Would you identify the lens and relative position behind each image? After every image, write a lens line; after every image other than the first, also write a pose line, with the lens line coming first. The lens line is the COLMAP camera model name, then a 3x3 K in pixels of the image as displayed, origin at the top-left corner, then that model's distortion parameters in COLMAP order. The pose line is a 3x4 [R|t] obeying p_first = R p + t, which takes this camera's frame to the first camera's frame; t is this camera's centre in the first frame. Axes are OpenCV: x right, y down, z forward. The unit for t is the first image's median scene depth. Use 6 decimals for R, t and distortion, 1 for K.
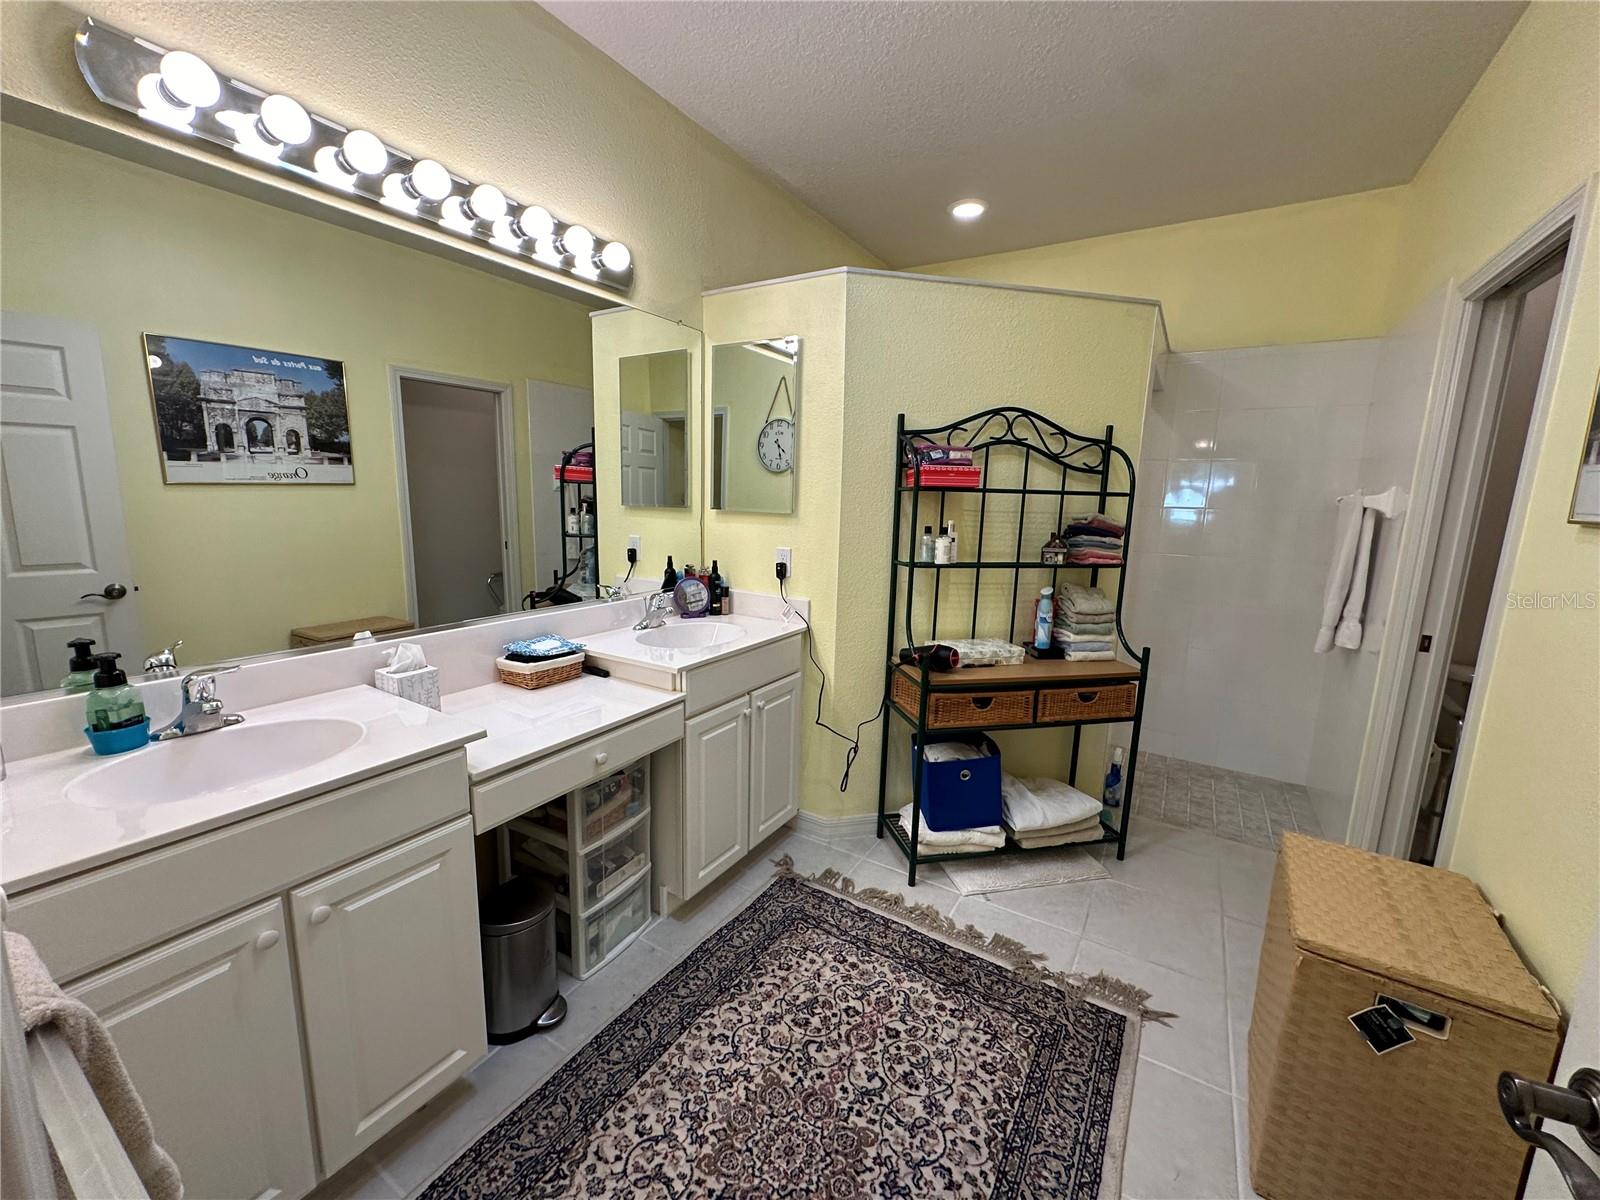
lens RADIAL K [[638.8, 0, 798.0], [0, 638.8, 599.3], [0, 0, 1]] dist [-0.001763, 0.000086]
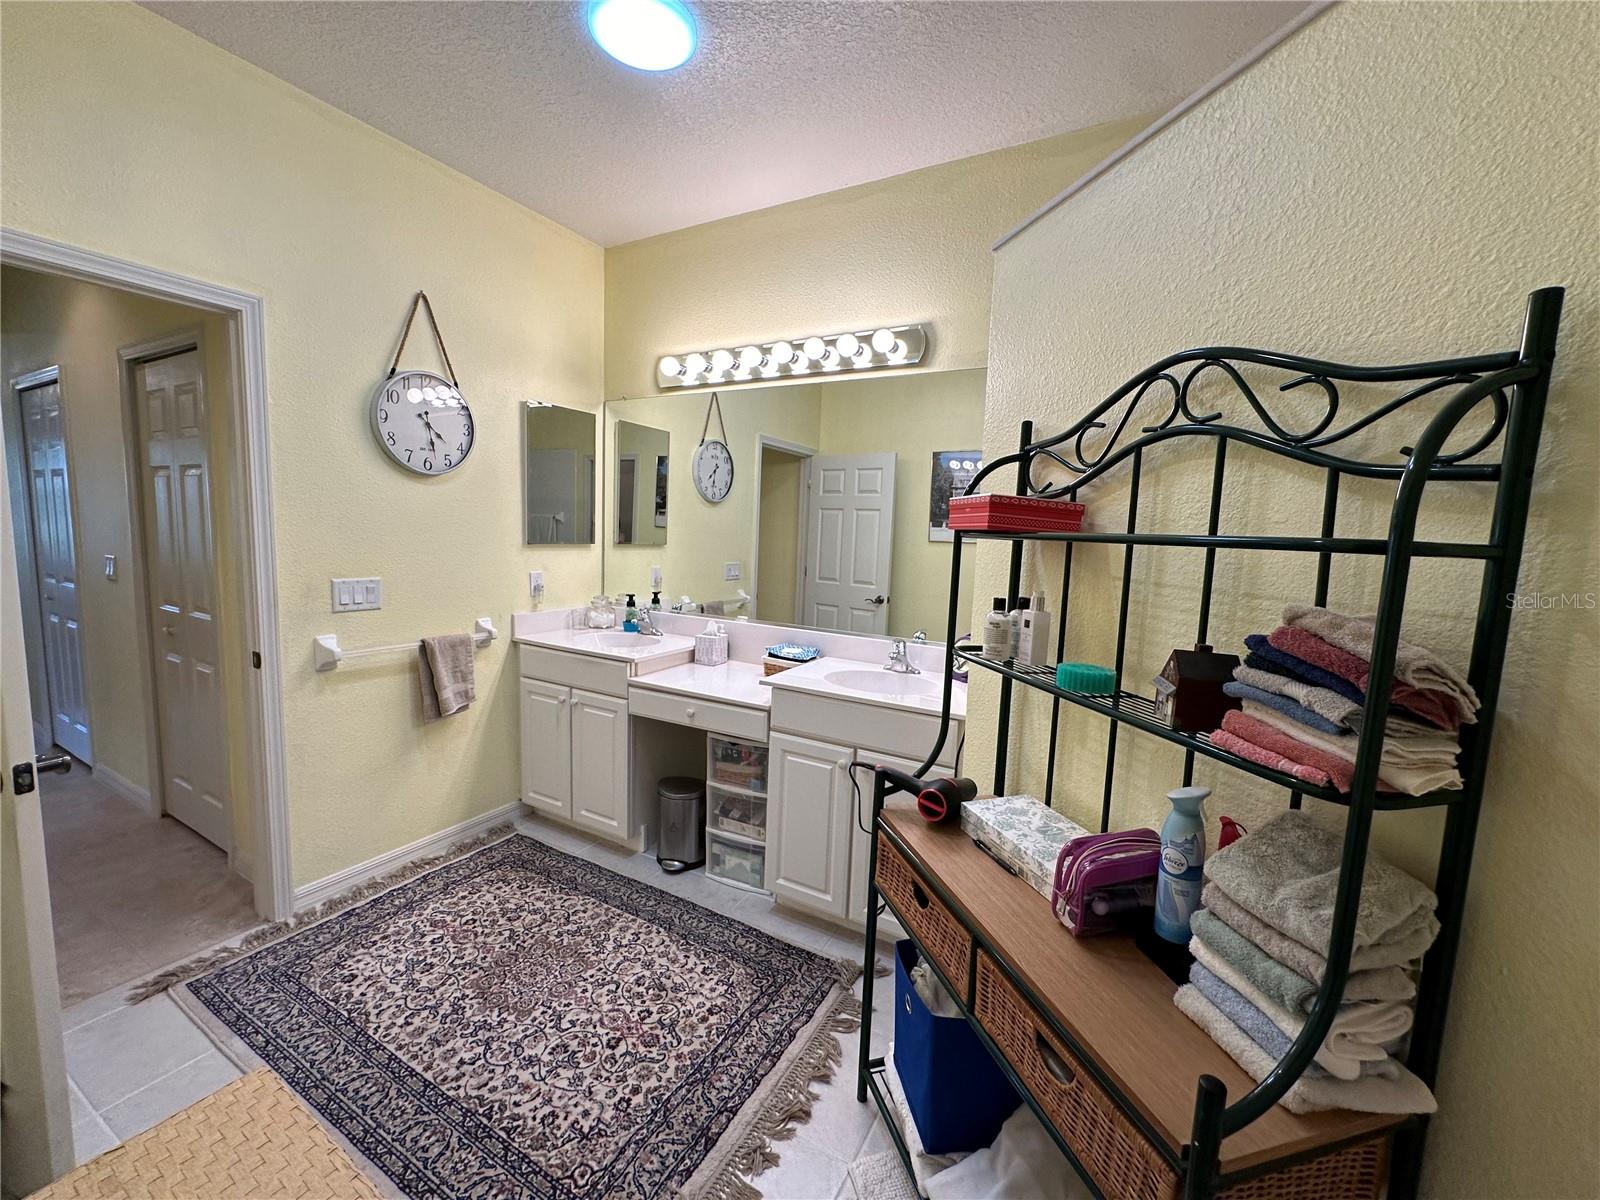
lens RADIAL K [[638.8, 0, 796.7], [0, 638.8, 599.5], [0, 0, 1]] dist [-0.001763, 0.000086]
pose [[0.044933, 0.085360, -0.995337, 1.184304], [-0.202599, 0.976417, 0.074591, -0.171081], [0.978230, 0.198302, 0.061167, 1.133107]]
